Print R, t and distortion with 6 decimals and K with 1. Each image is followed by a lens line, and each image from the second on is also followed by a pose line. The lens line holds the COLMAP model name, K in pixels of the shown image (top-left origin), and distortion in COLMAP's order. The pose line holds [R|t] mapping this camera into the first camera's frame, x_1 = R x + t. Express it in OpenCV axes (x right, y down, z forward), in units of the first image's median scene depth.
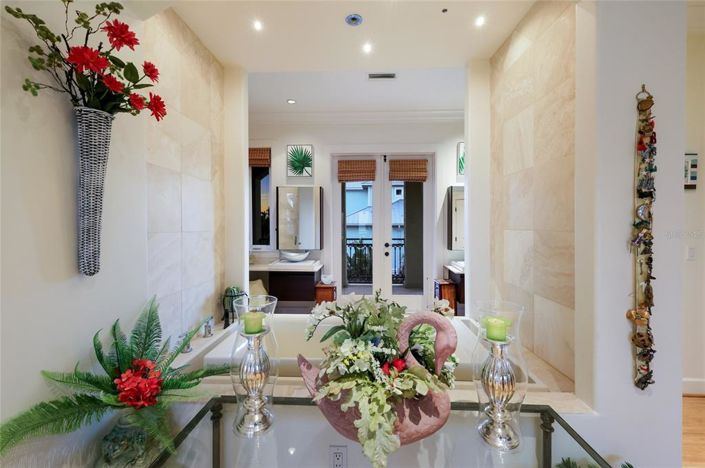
lens RADIAL K [[308.2, 0, 352.5], [0, 308.2, 234.0], [0, 0, 1]] dist [-0.000376, -0.000091]
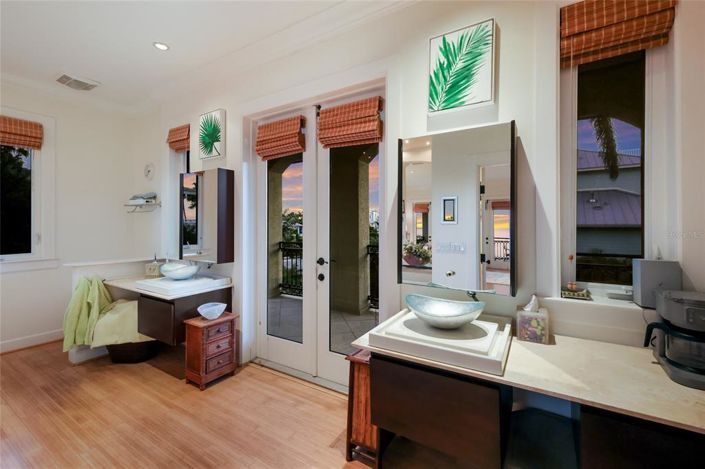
lens RADIAL K [[308.2, 0, 352.5], [0, 308.2, 234.5], [0, 0, 1]] dist [-0.000376, -0.000091]
pose [[0.873259, 0.012044, -0.487107, 0.455370], [-0.014351, 0.999897, -0.001005, -0.014880], [0.487044, 0.007869, 0.873342, 0.547662]]
